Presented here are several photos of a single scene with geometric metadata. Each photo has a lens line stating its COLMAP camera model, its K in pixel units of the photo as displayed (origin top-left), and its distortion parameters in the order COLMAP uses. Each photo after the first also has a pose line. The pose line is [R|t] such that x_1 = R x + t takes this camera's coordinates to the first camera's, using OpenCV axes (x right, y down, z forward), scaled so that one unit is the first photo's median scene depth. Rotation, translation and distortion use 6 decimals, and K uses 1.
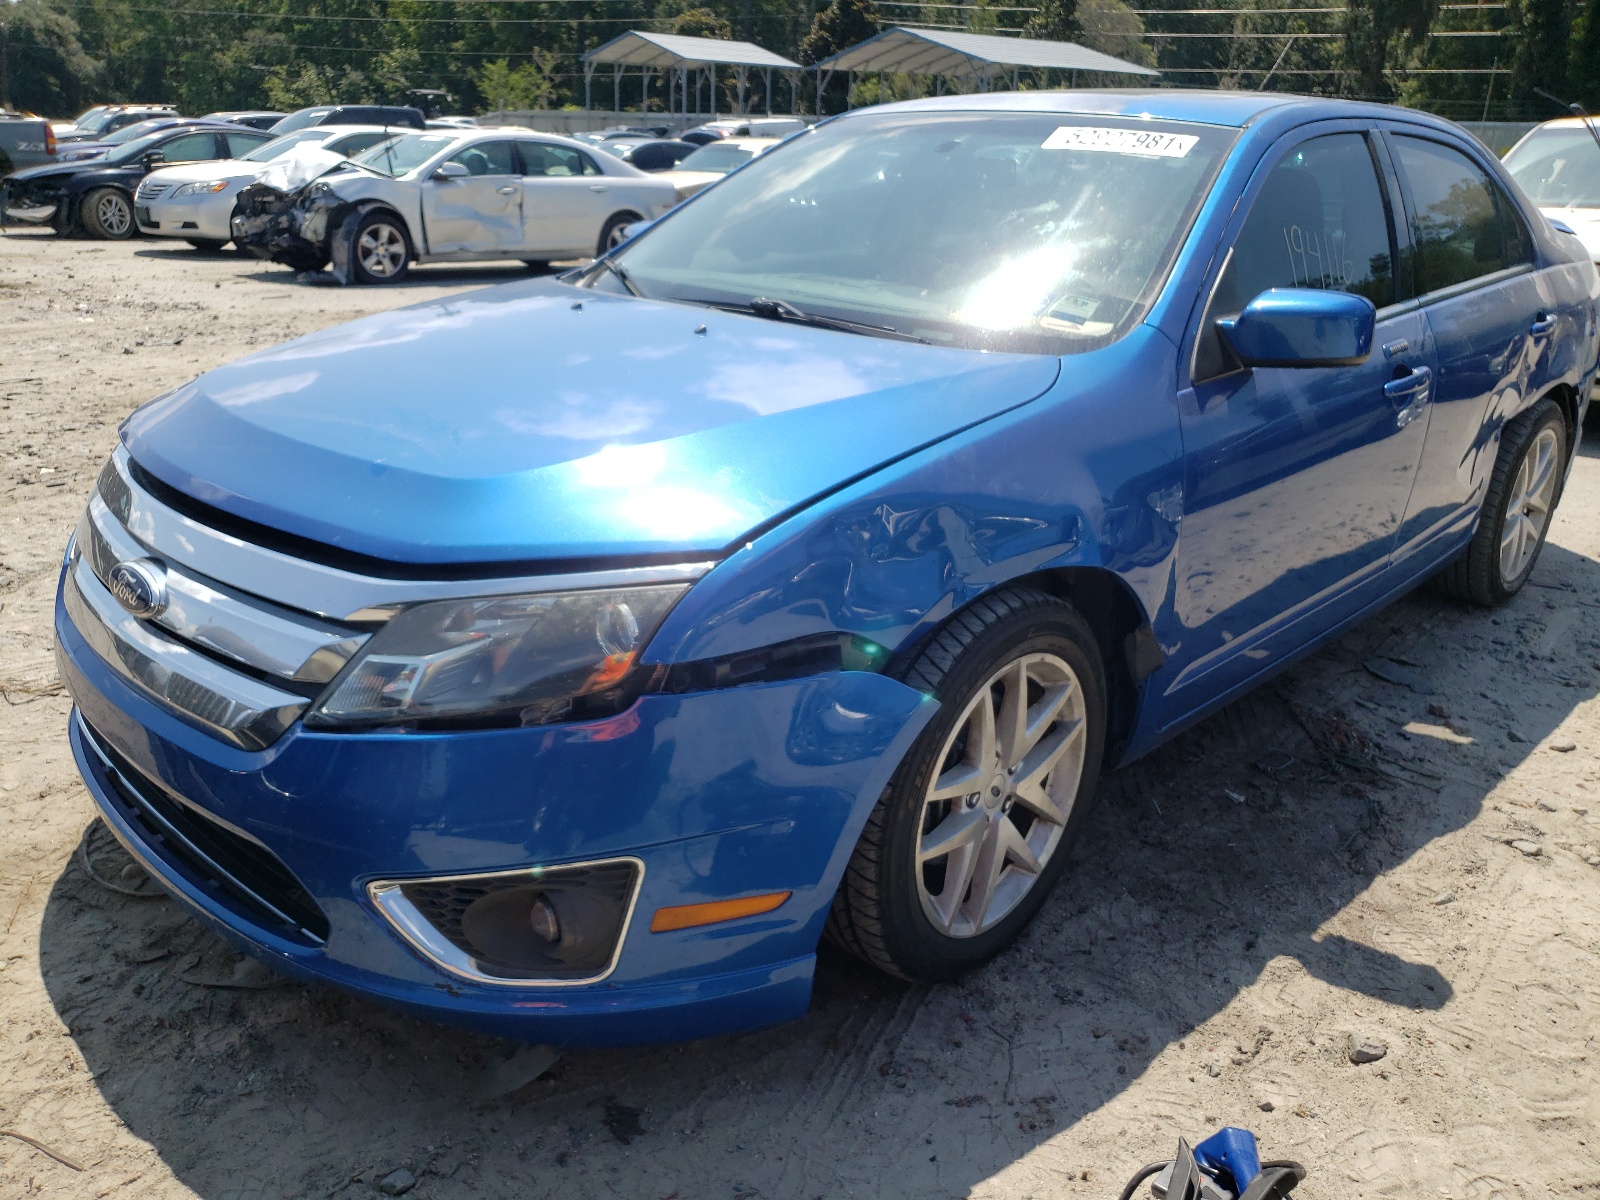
lens RADIAL K [[1225.0, 0, 800.0], [0, 1225.0, 600.0], [0, 0, 1]] dist [0.001746, 0.006577]
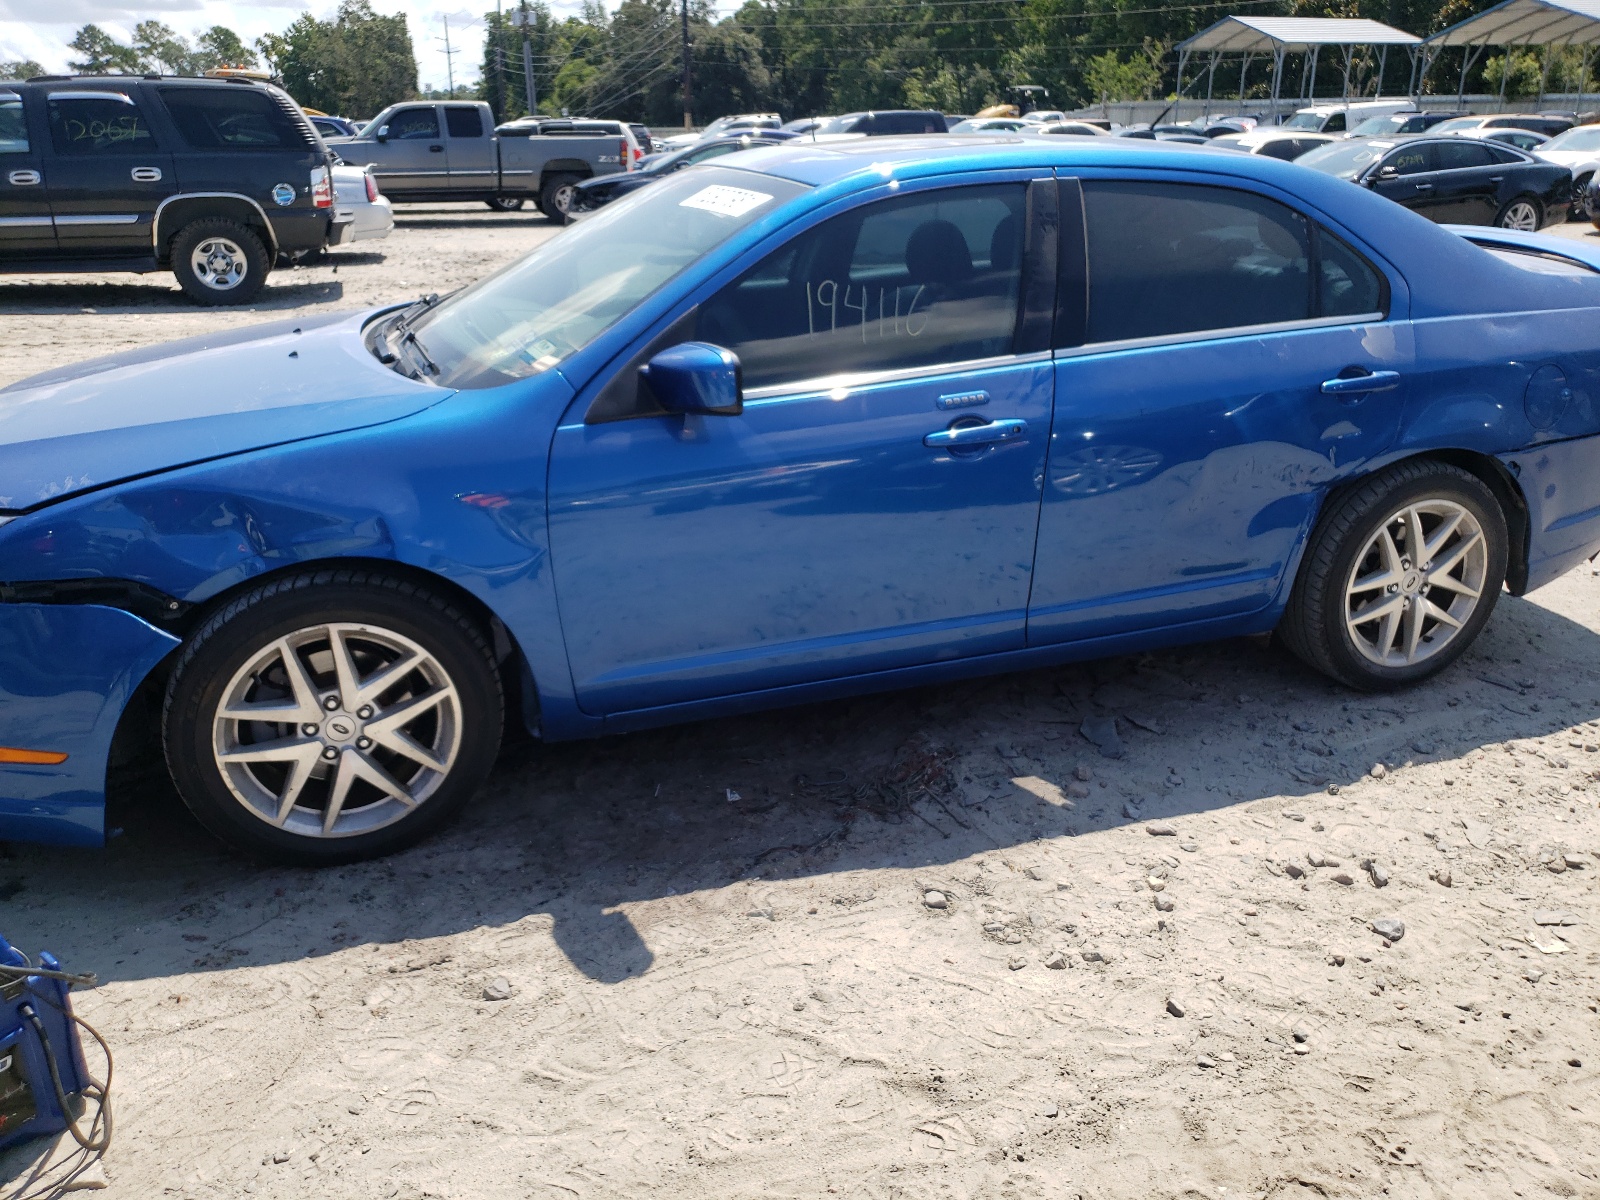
lens RADIAL K [[1212.7, 0, 800.0], [0, 1212.7, 600.0], [0, 0, 1]] dist [-0.005504, 0.006356]
pose [[0.901601, 0.128305, -0.413102, 0.163903], [-0.124528, 0.991556, 0.036183, -0.012082], [0.414256, 0.018820, 0.909966, 0.007617]]
